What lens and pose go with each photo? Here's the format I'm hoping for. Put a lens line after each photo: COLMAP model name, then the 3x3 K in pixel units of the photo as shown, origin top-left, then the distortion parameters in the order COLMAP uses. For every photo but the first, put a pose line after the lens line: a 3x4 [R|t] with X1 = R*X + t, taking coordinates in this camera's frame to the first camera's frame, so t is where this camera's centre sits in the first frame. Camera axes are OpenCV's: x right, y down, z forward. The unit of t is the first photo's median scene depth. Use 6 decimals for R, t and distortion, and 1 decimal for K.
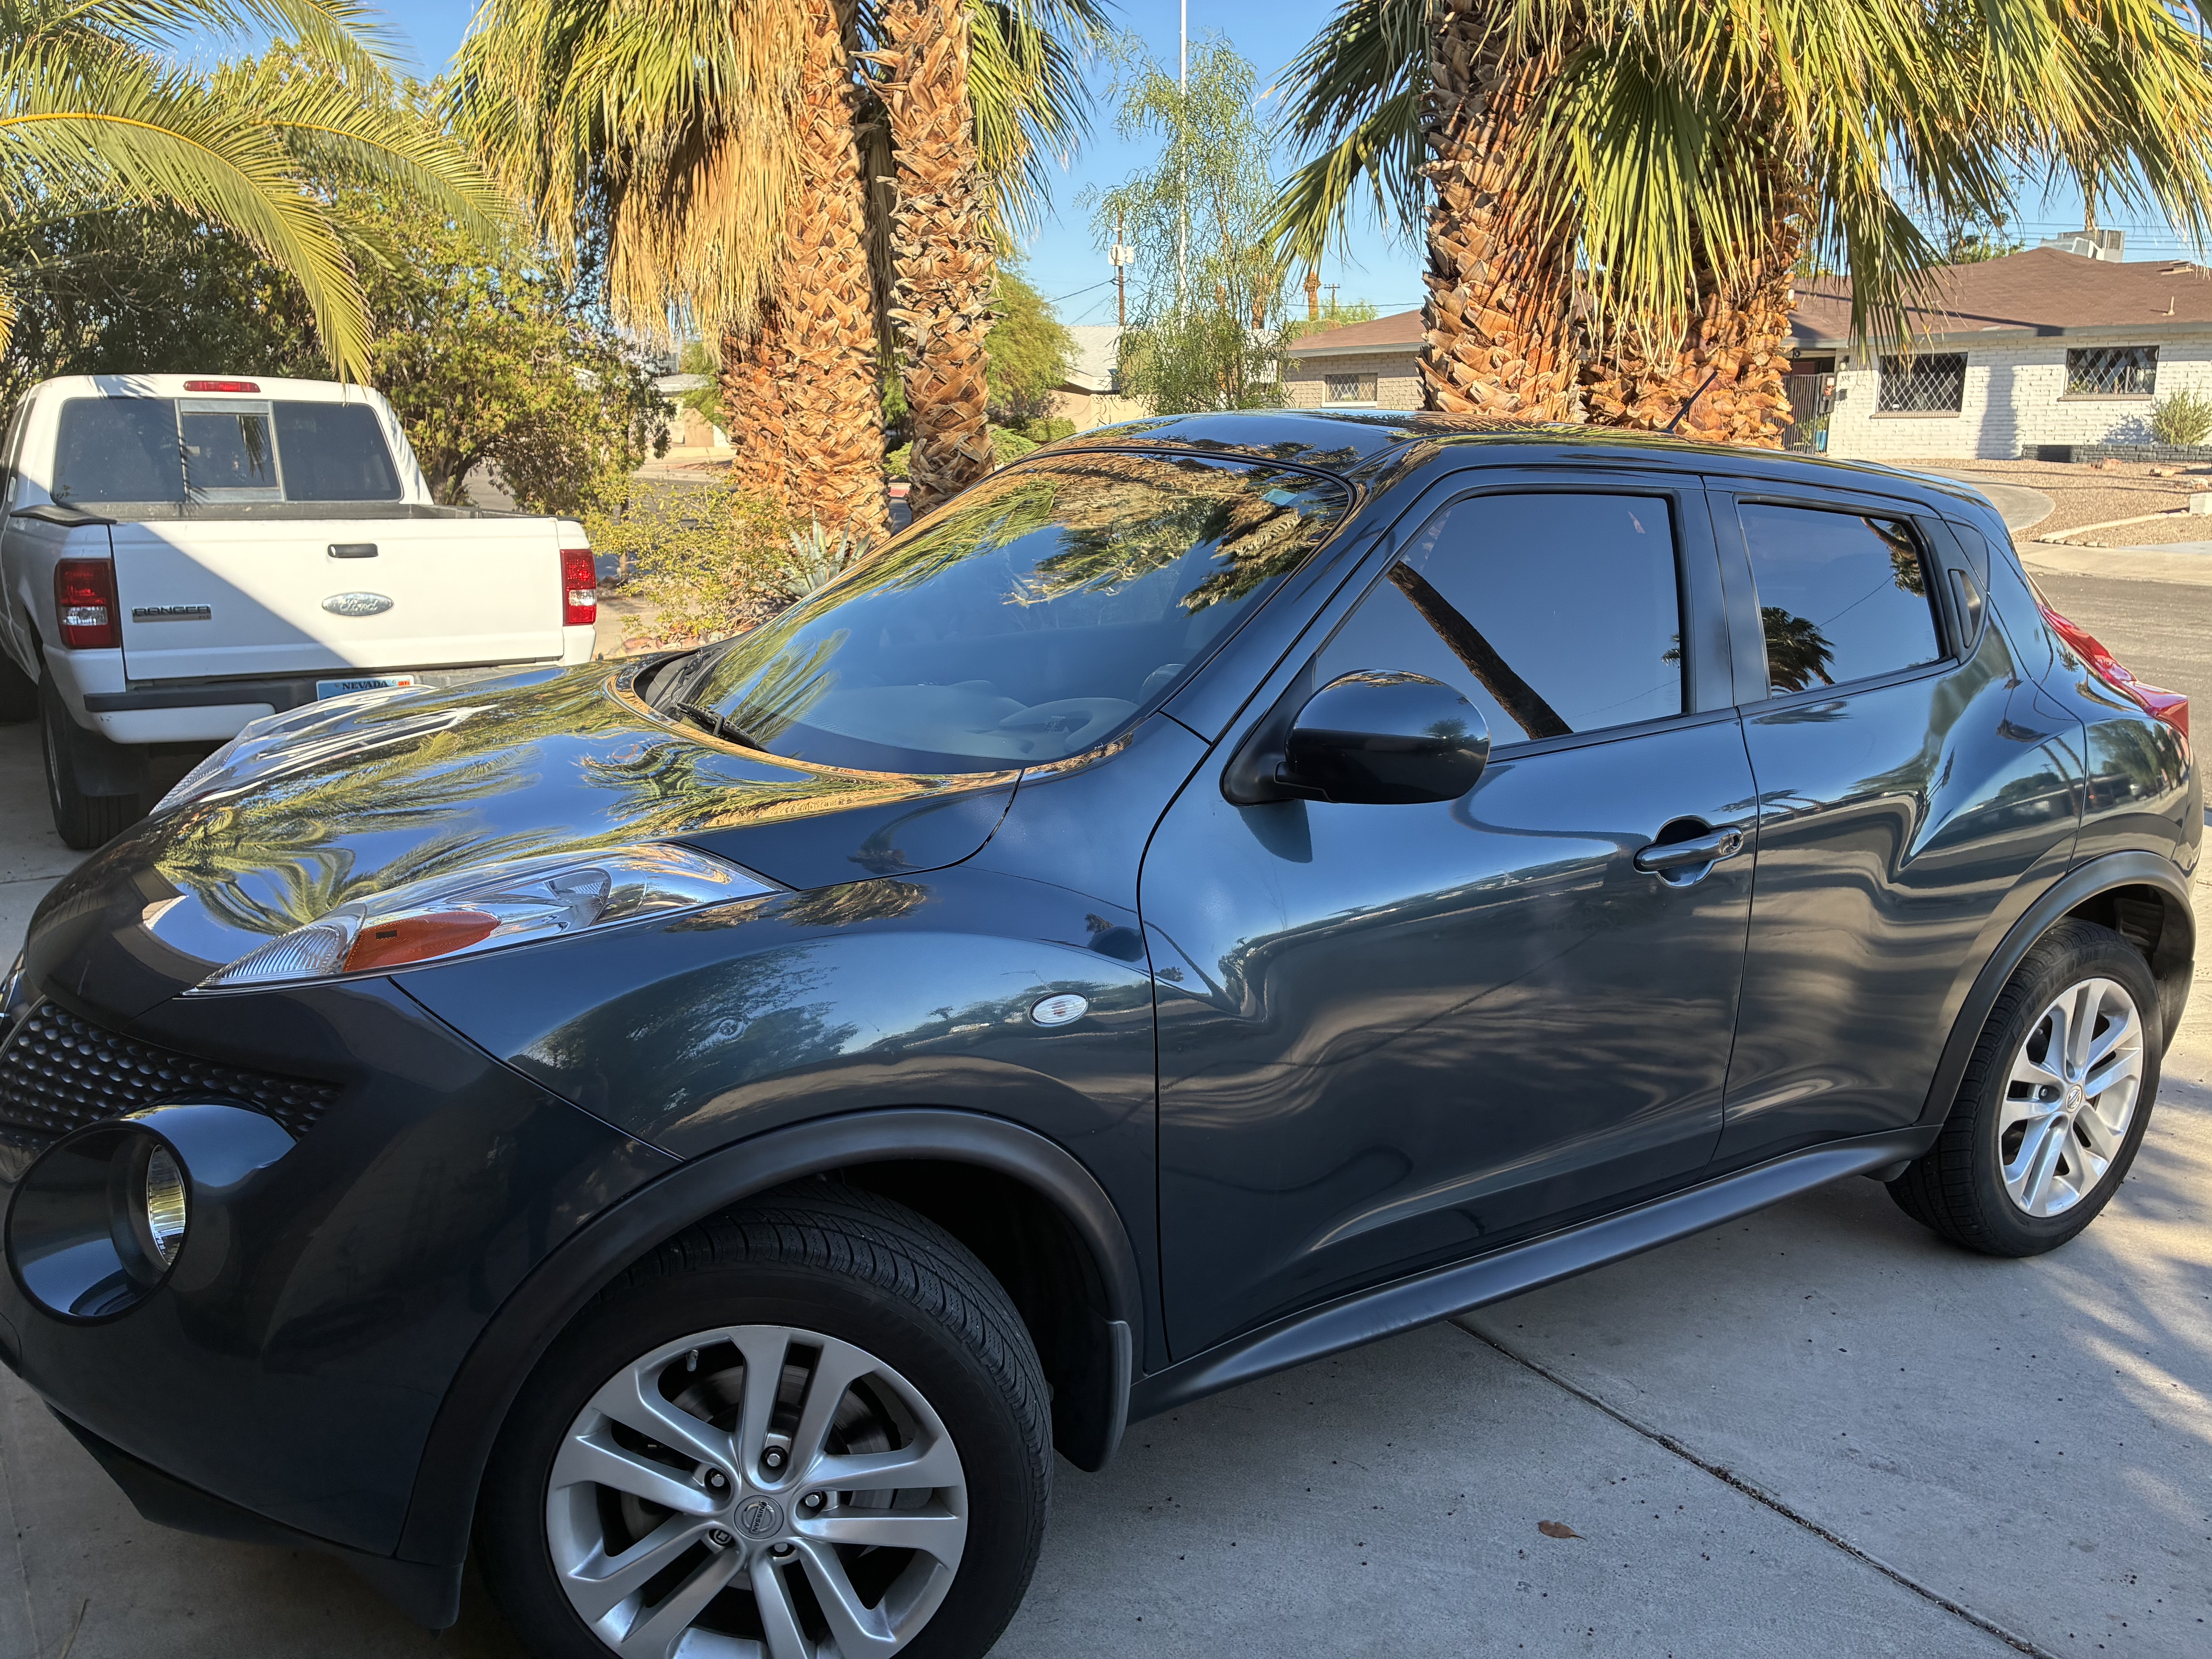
lens RADIAL K [[1684.4, 0, 1104.1], [0, 1684.4, 827.7], [0, 0, 1]] dist [0.006585, 0.002545]
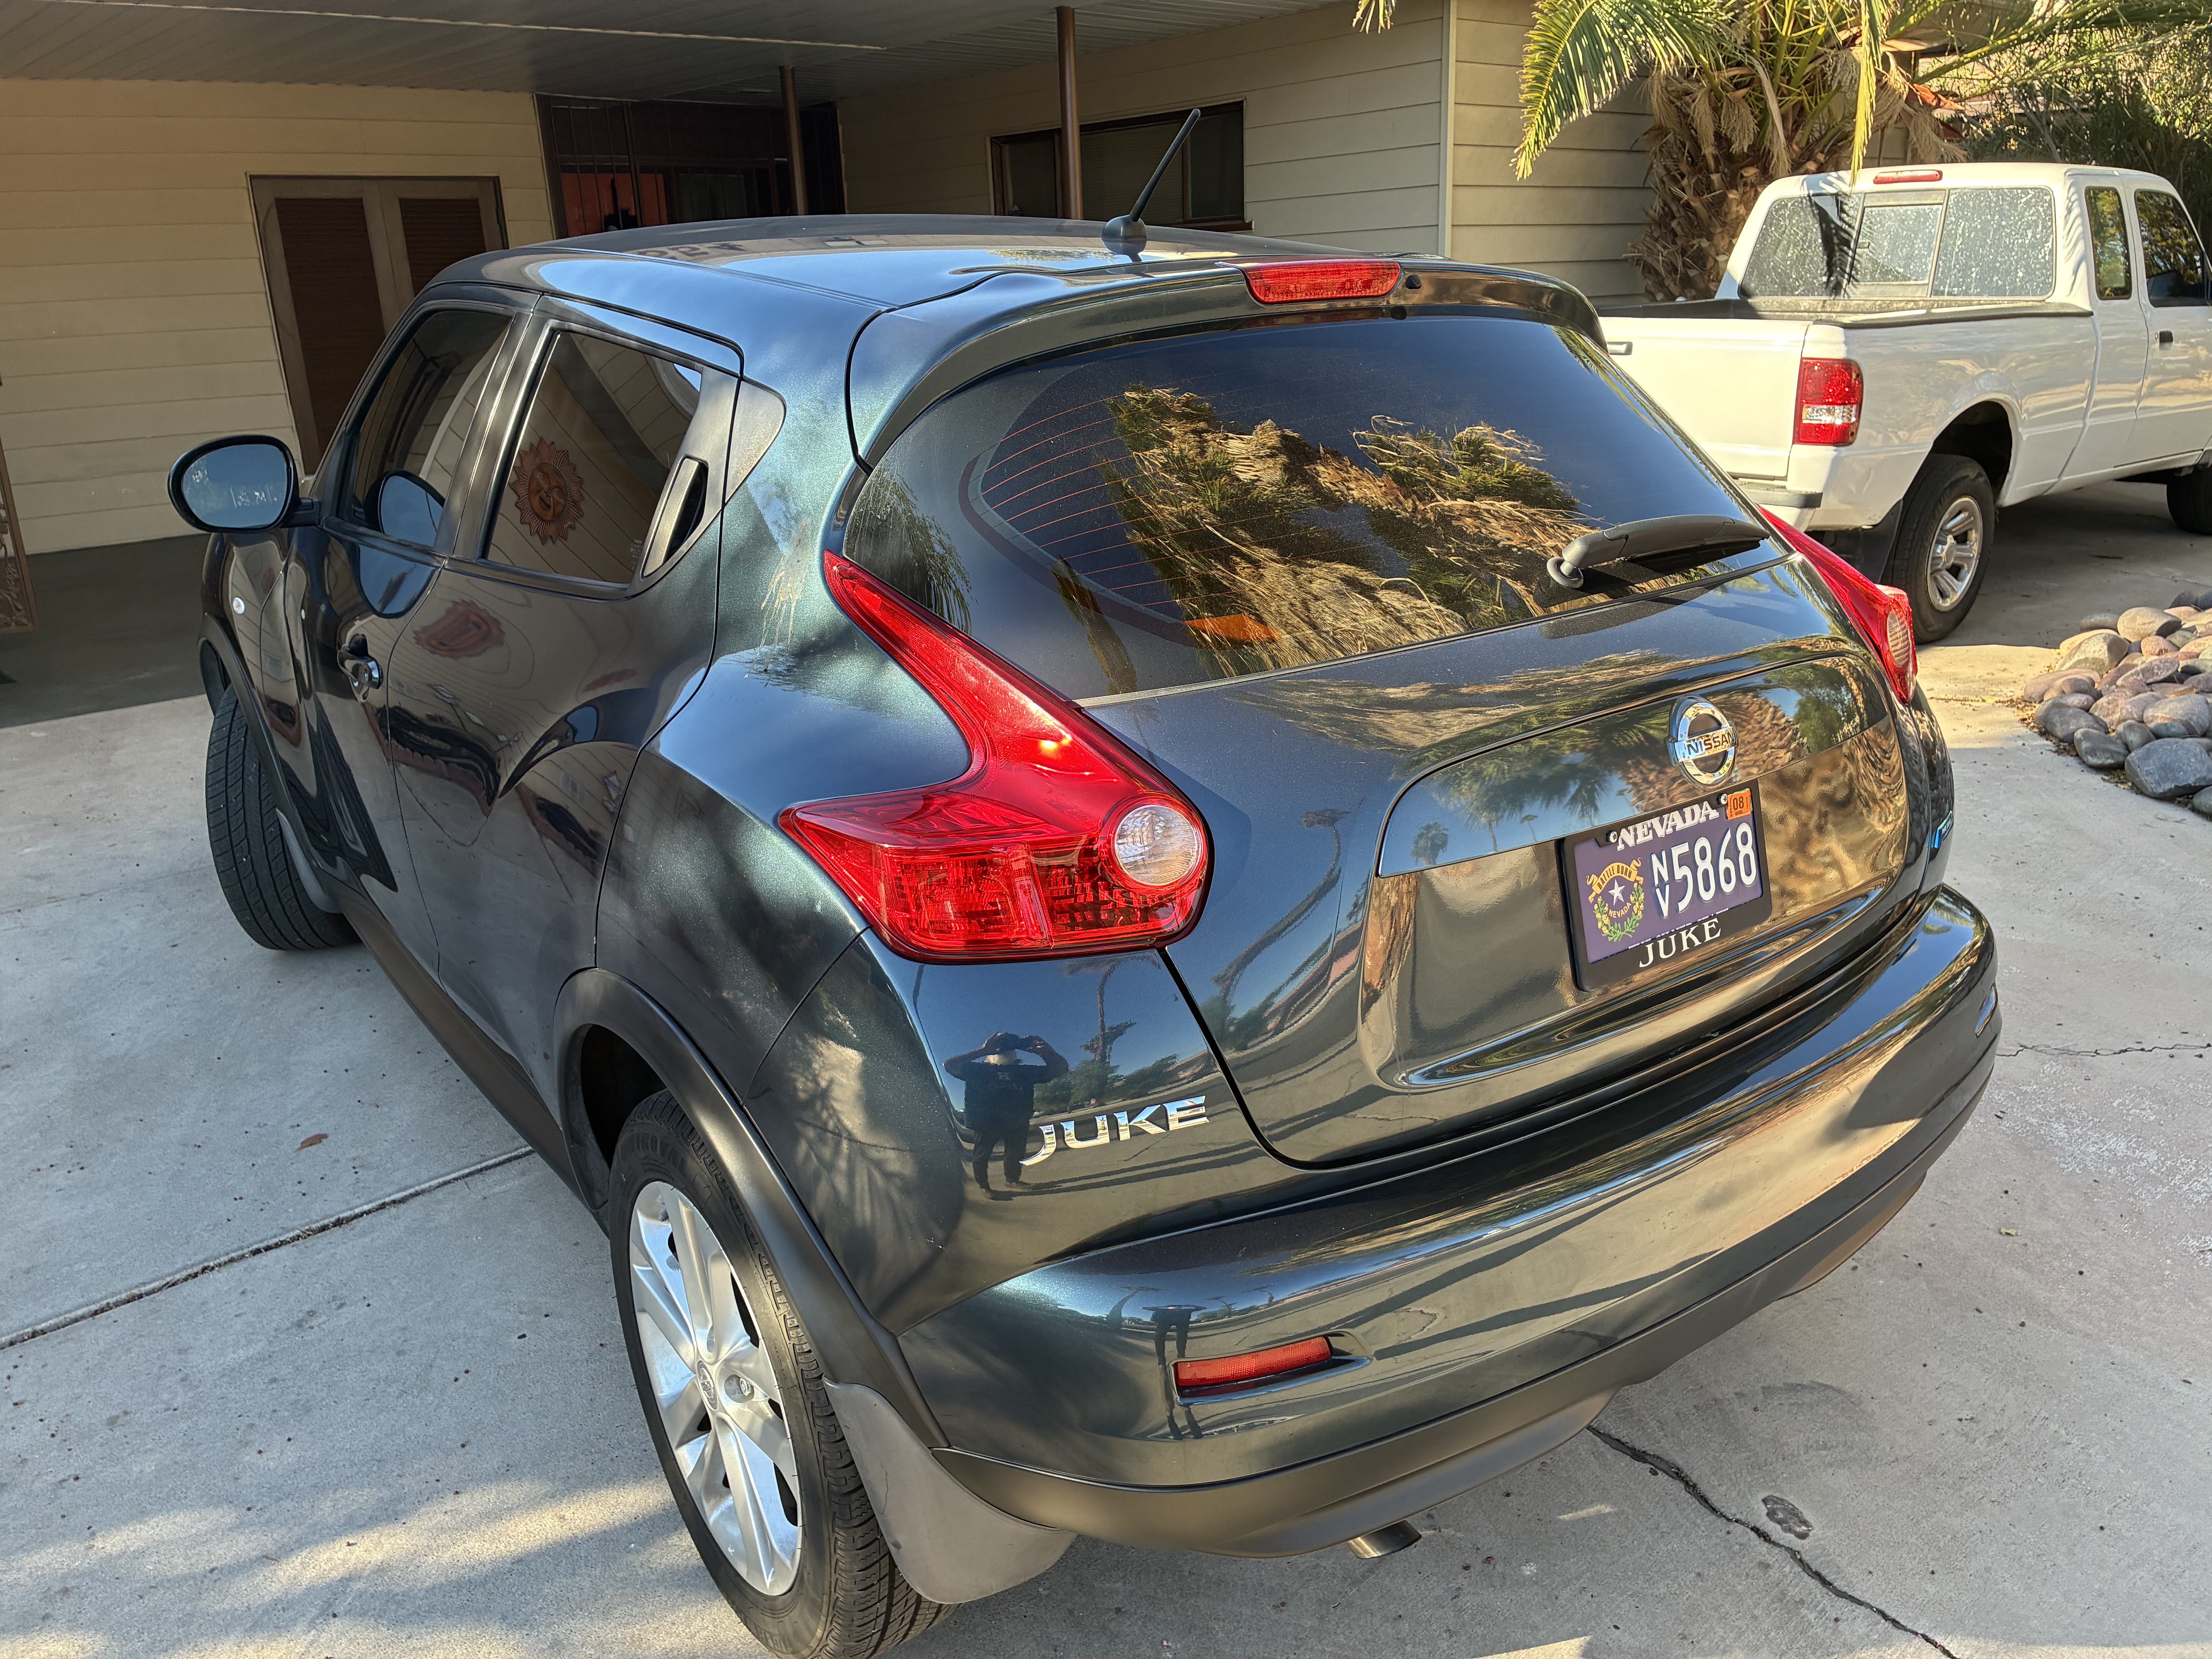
lens RADIAL K [[1684.4, 0, 1105.0], [0, 1684.4, 832.5], [0, 0, 1]] dist [0.006585, 0.002545]
pose [[0.067059, 0.305656, -0.949778, 0.585519], [-0.180206, 0.939976, 0.289778, -0.119337], [0.981340, 0.151724, 0.118115, 0.558227]]
